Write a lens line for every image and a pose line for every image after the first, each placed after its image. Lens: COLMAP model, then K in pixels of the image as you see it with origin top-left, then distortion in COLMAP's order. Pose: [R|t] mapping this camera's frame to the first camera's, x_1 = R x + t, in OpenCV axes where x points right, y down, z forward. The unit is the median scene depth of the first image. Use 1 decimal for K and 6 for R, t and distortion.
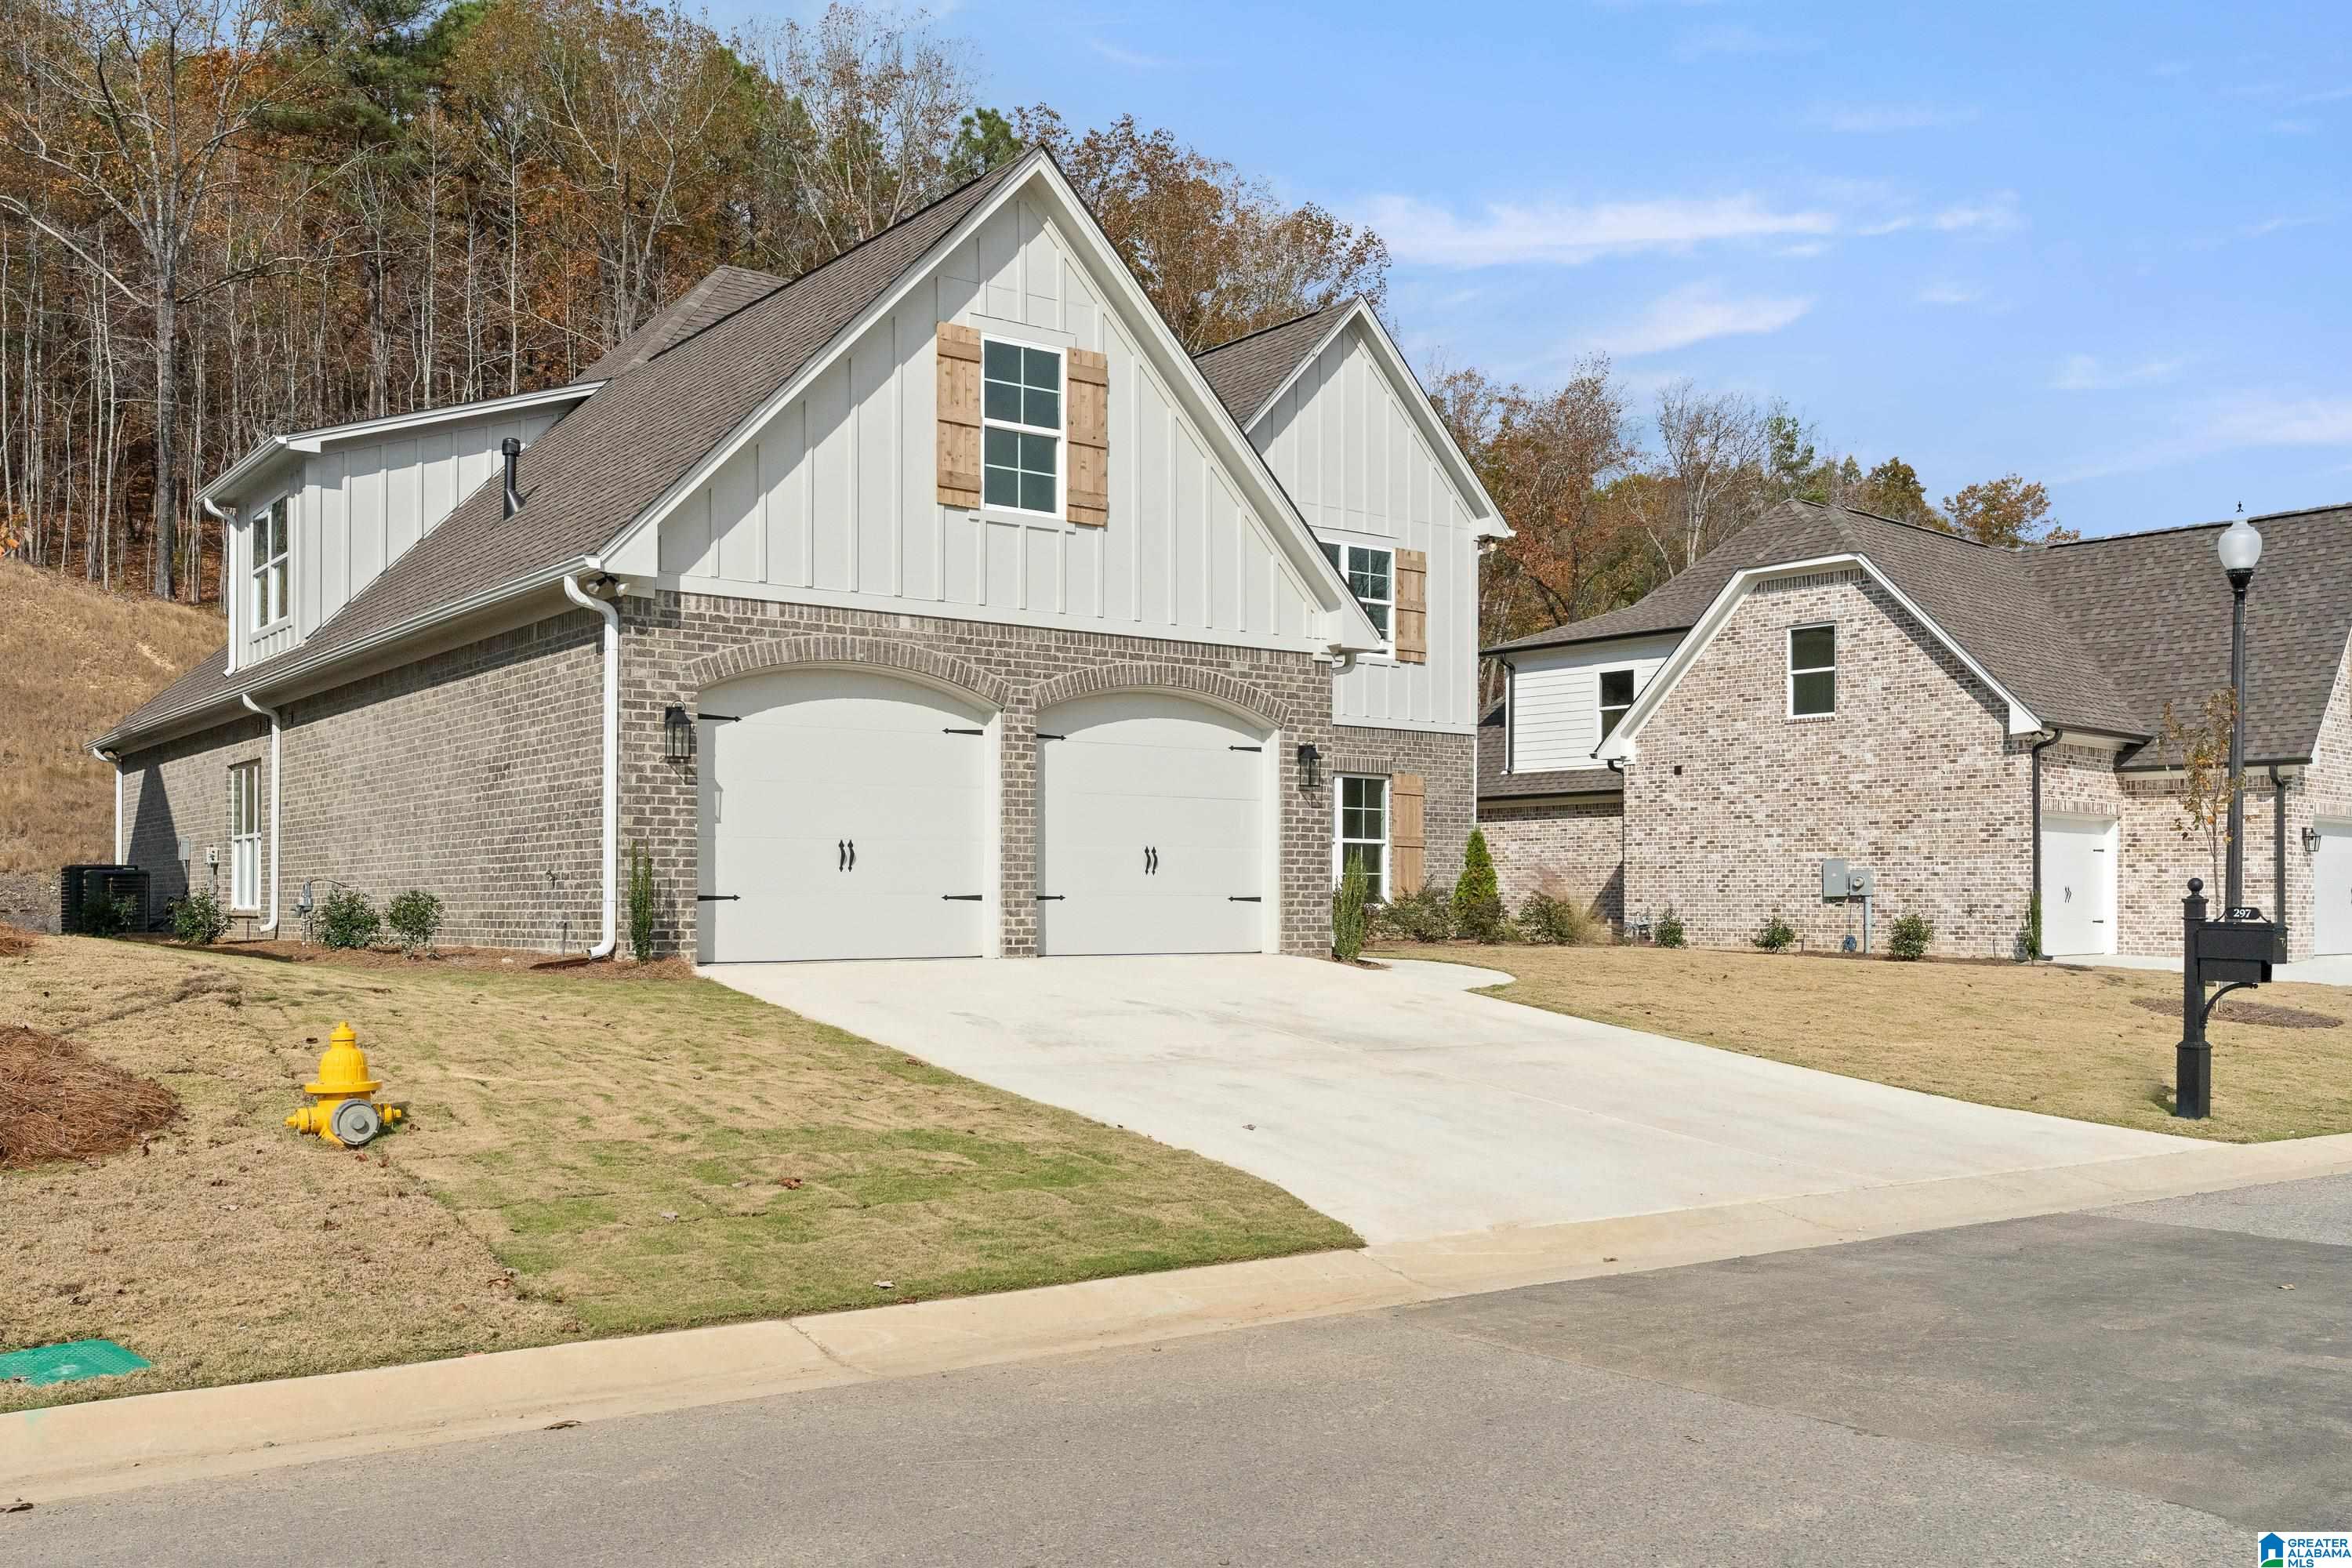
lens RADIAL K [[2029.4, 0, 1176.0], [0, 2029.4, 784.0], [0, 0, 1]] dist [0.056160, 0.000486]
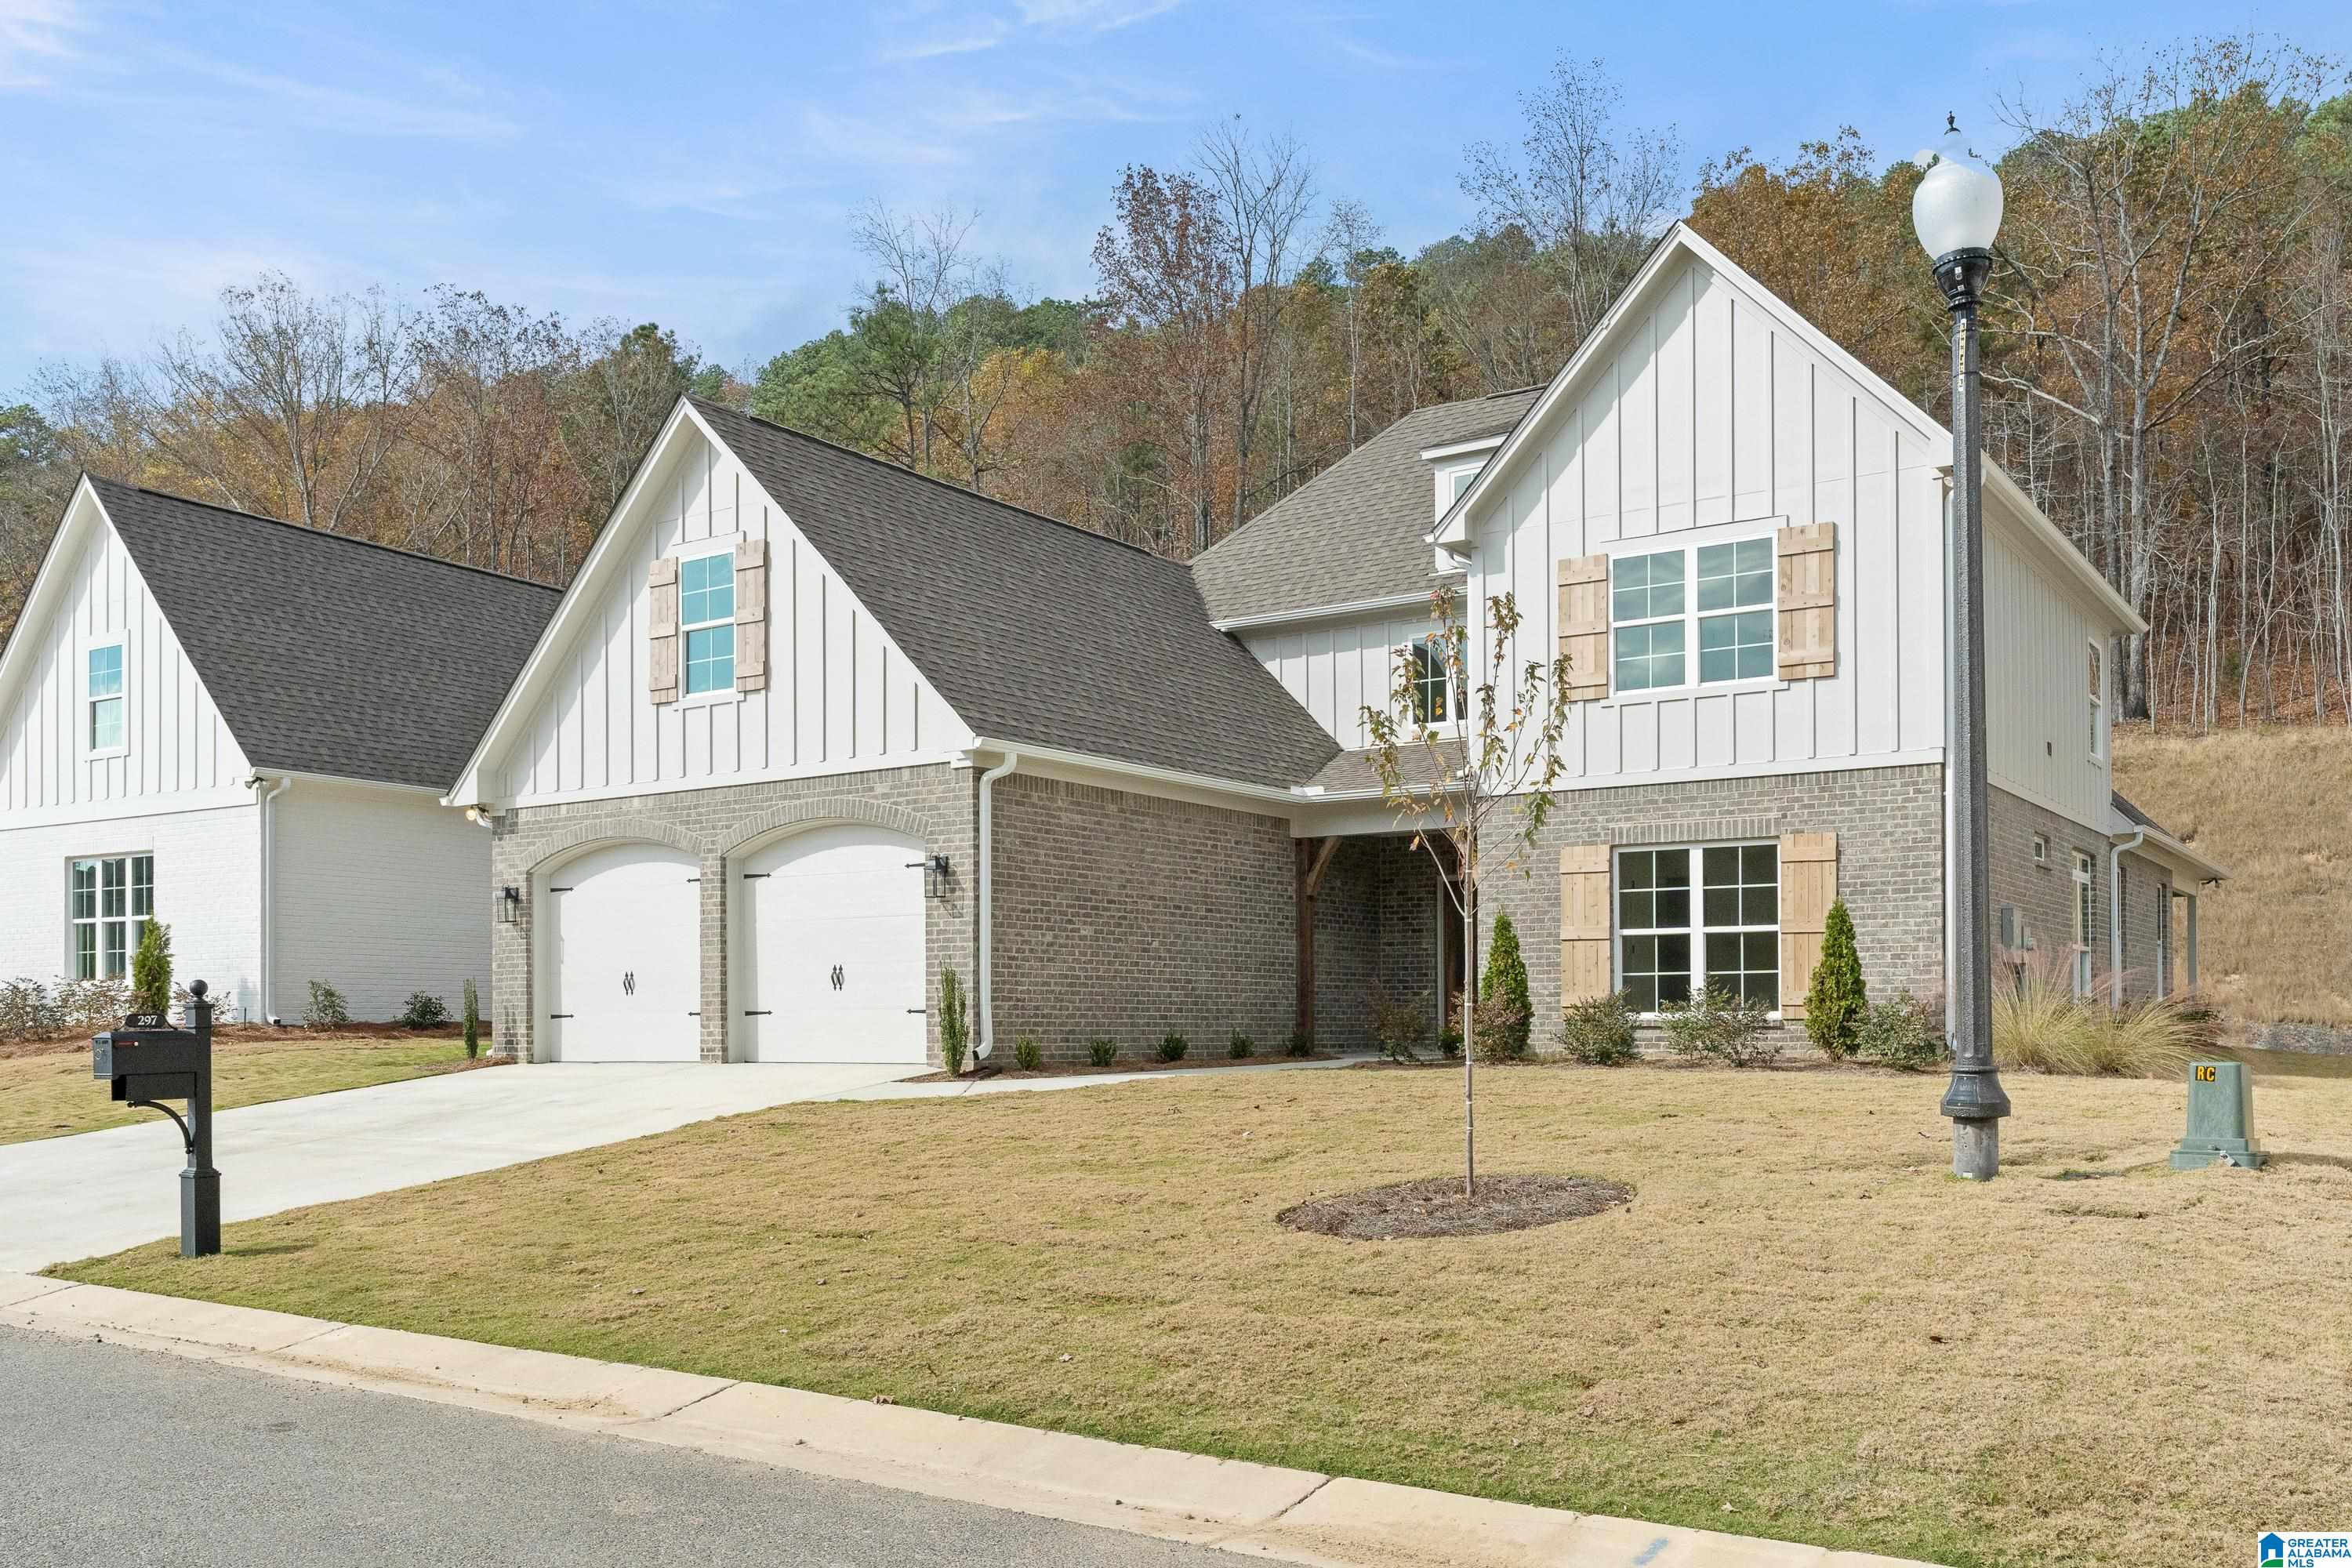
lens RADIAL K [[1949.9, 0, 1220.1], [0, 1949.9, 935.8], [0, 0, 1]] dist [0.007741, 0.001015]
pose [[0.336366, -0.046970, -0.940559, 1.120819], [0.063012, 0.997640, -0.027286, 0.060804], [0.939621, -0.050089, 0.338532, 0.895219]]
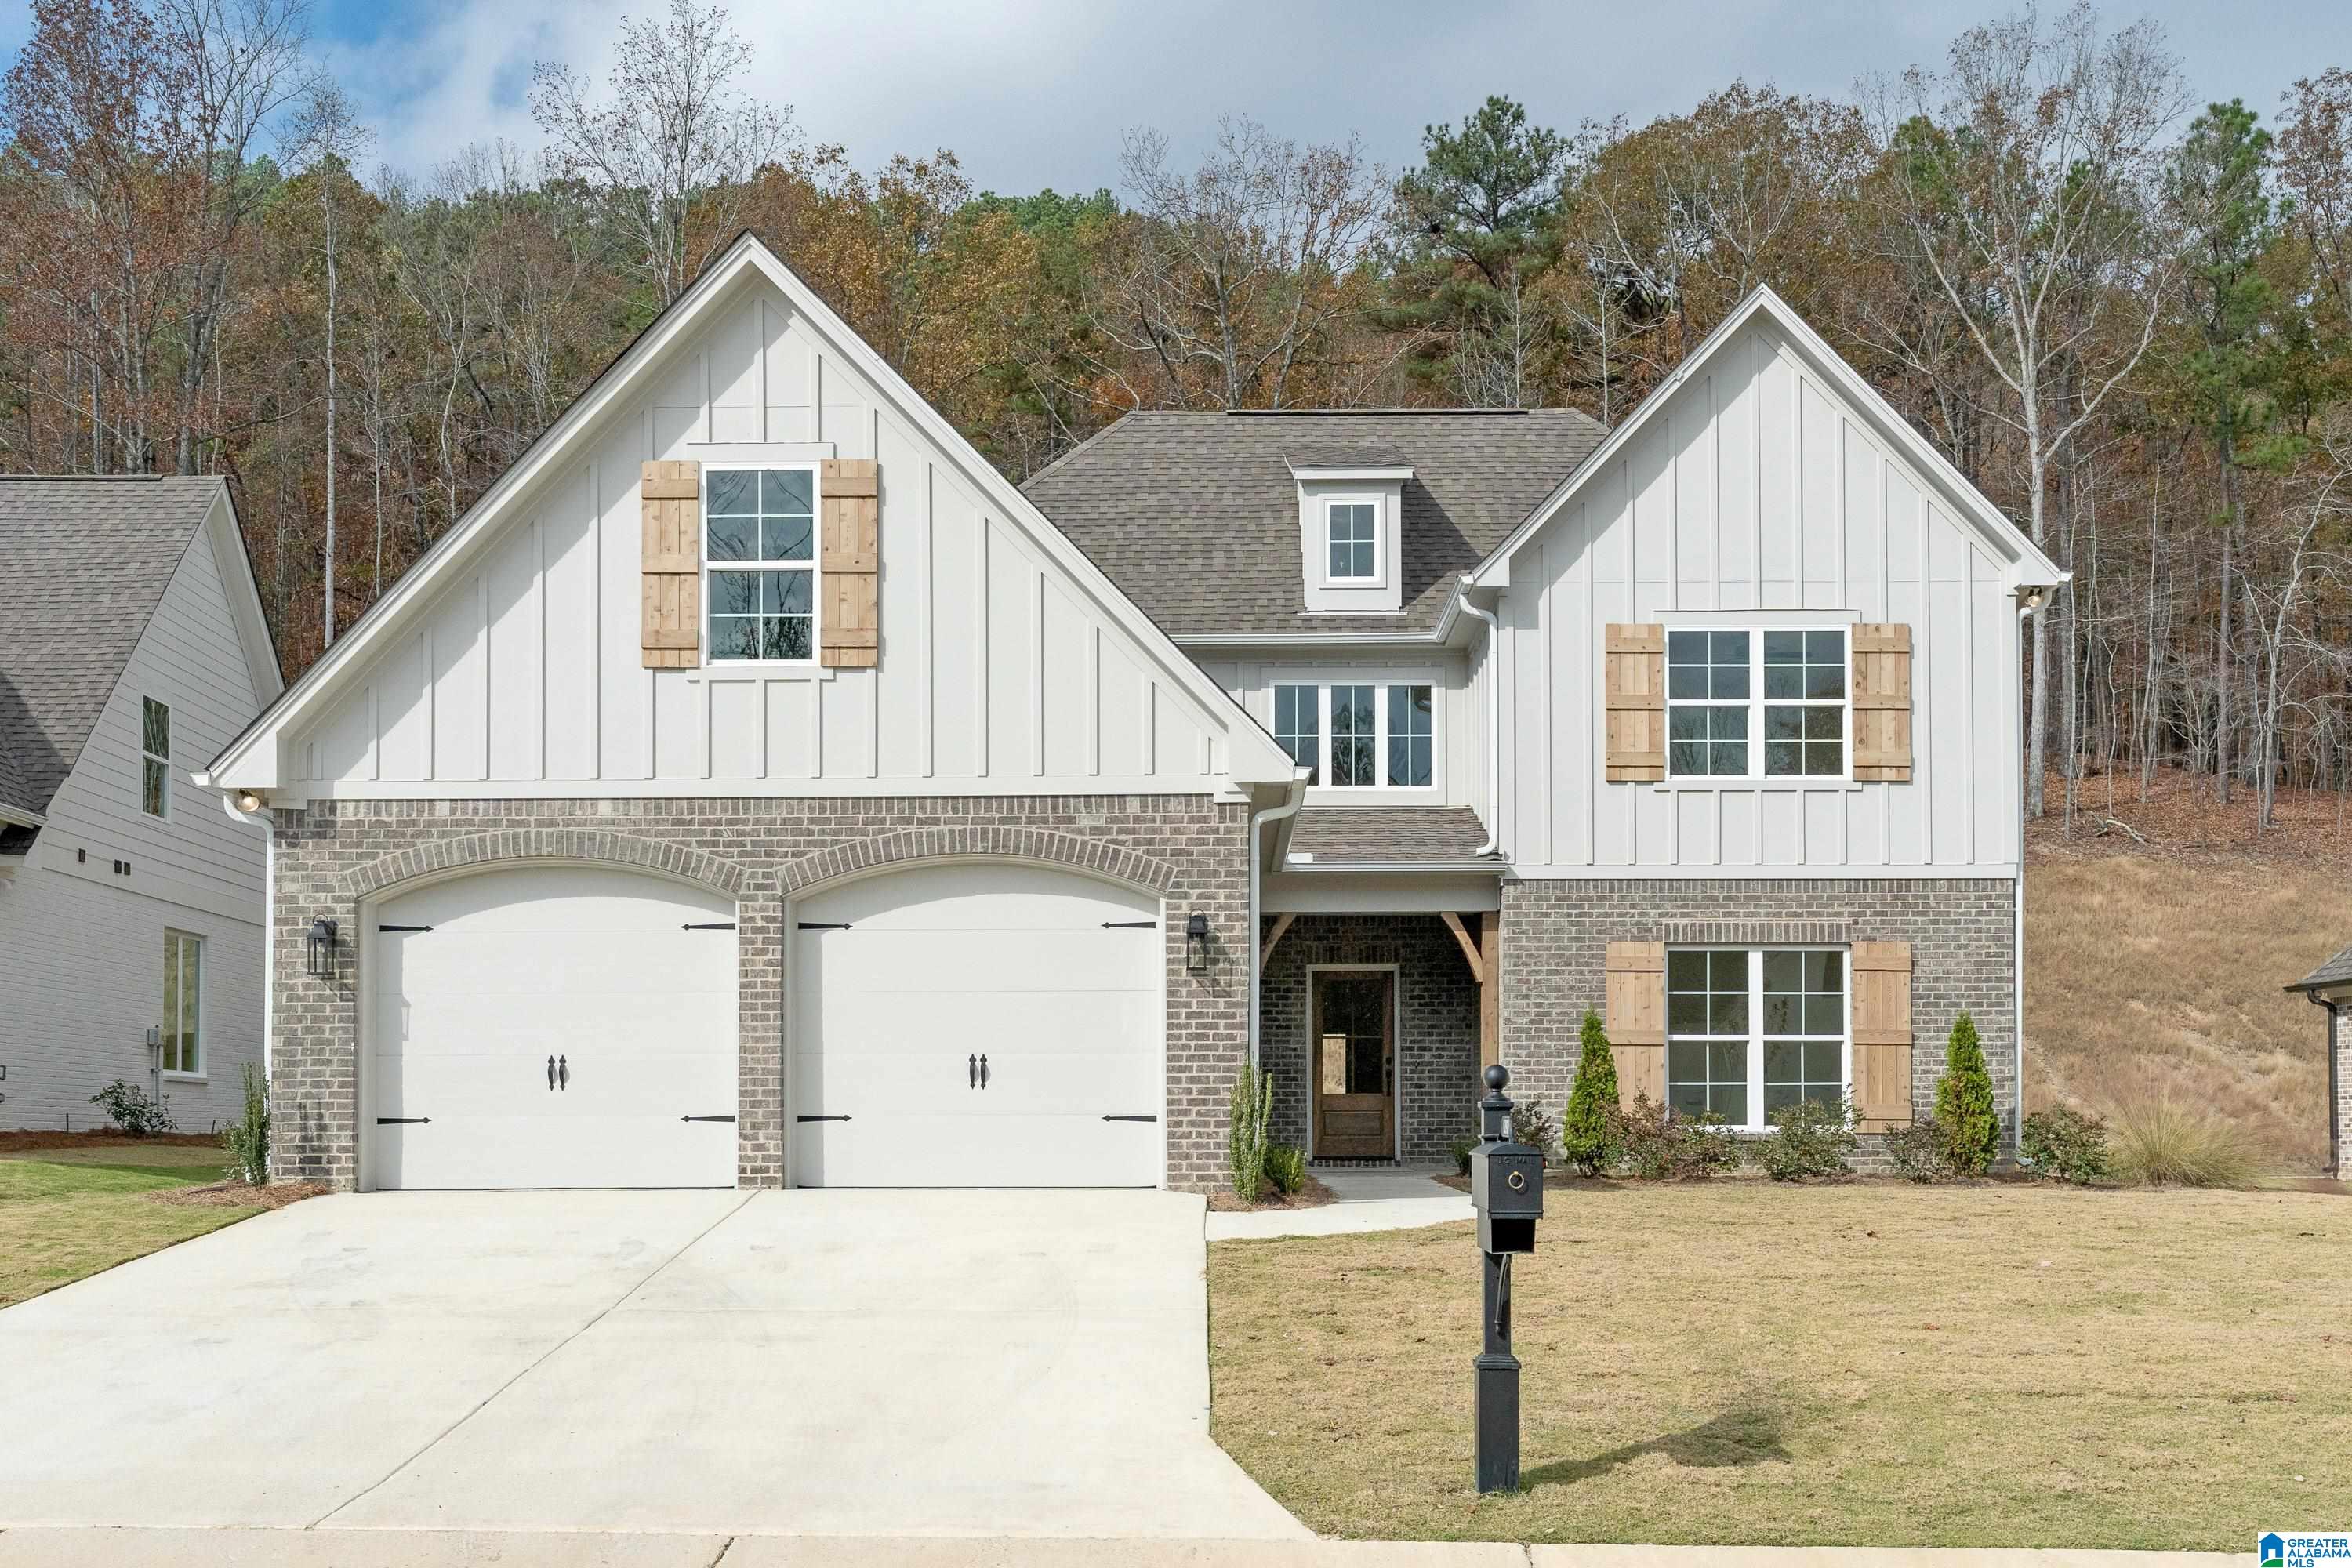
lens RADIAL K [[2248.9, 0, 1175.1], [0, 2248.9, 997.3], [0, 0, 1]] dist [0.018370, 0.012127]
pose [[0.789531, -0.039760, -0.612422, 0.637946], [0.039693, 0.999118, -0.013693, 0.025244], [0.612426, -0.013498, 0.790413, 0.364945]]
